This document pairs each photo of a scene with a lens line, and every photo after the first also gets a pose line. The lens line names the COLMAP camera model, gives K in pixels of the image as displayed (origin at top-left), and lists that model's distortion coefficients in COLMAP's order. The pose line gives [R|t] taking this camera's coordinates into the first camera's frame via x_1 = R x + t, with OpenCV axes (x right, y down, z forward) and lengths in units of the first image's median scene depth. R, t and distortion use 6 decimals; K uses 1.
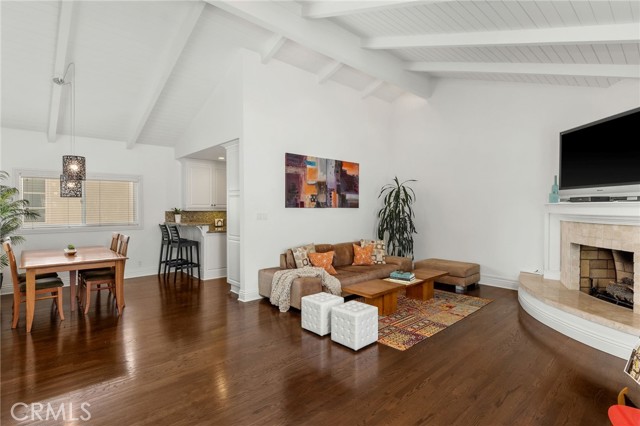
lens RADIAL K [[317.6, 0, 318.2], [0, 317.6, 215.0], [0, 0, 1]] dist [-0.000861, -0.000501]
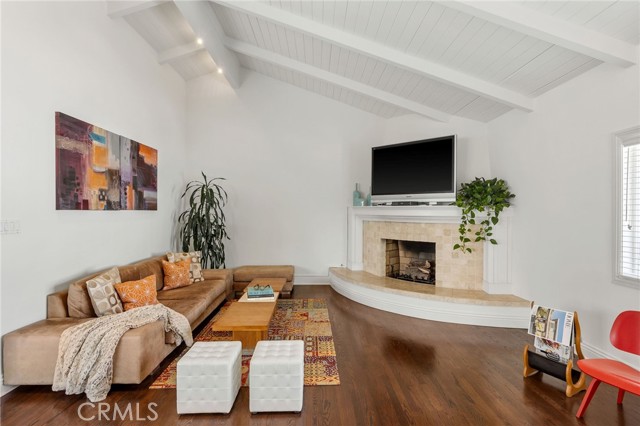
lens RADIAL K [[317.6, 0, 323.4], [0, 317.6, 213.8], [0, 0, 1]] dist [-0.000861, -0.000501]
pose [[0.653488, -0.008472, 0.756890, -0.219126], [0.016821, 0.999853, -0.003331, -0.006529], [-0.756750, 0.014909, 0.653534, 0.282633]]
